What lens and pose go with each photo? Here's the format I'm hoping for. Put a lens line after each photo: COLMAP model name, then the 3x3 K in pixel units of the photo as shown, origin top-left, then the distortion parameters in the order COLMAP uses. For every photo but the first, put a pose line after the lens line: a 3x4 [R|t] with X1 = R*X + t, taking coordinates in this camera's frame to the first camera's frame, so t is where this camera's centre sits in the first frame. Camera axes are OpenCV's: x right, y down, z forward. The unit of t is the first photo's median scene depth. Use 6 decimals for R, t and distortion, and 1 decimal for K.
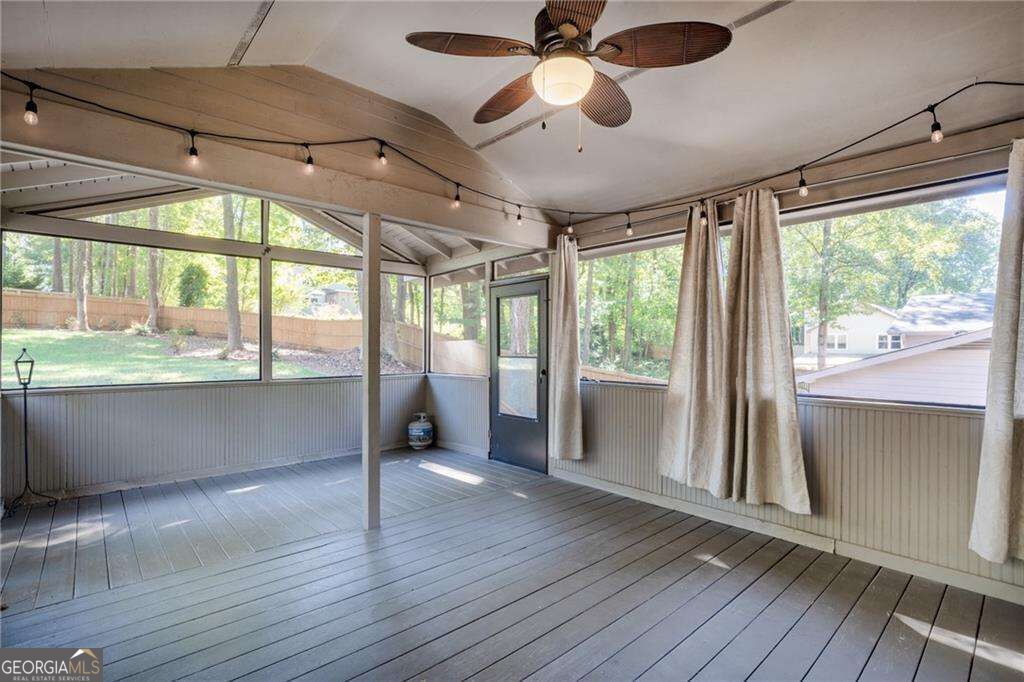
lens RADIAL K [[472.2, 0, 512.6], [0, 472.2, 347.7], [0, 0, 1]] dist [-0.014146, 0.000467]
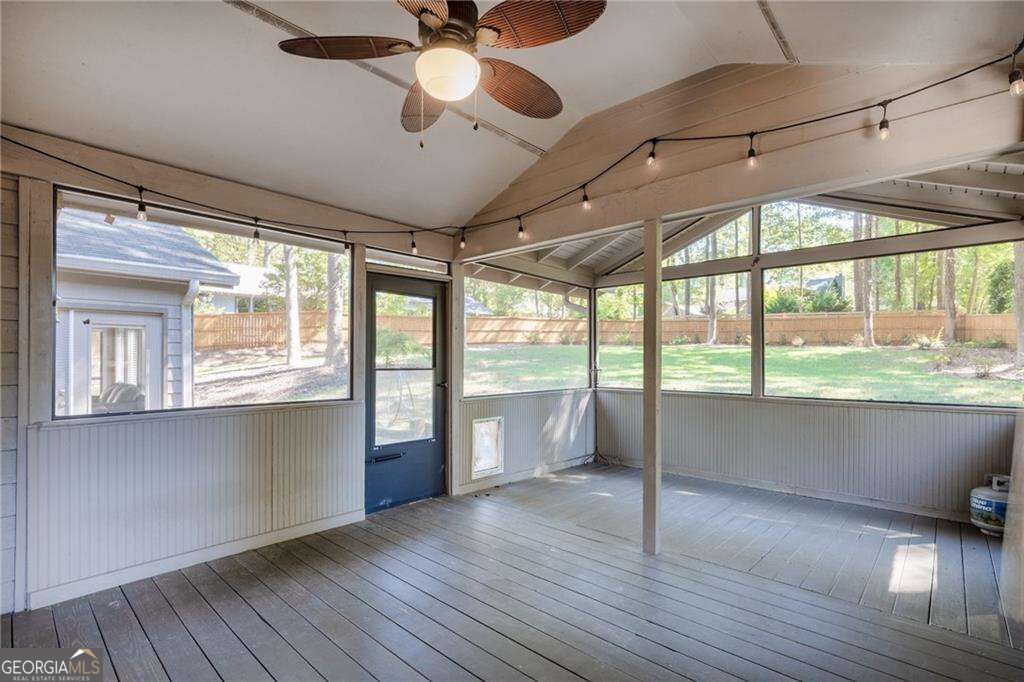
lens RADIAL K [[472.2, 0, 483.0], [0, 472.2, 356.9], [0, 0, 1]] dist [-0.014146, 0.000467]
pose [[0.066372, -0.005827, -0.997778, 0.343623], [-0.007148, 0.999955, -0.006315, -0.000229], [0.997769, 0.007551, 0.066328, 0.331456]]
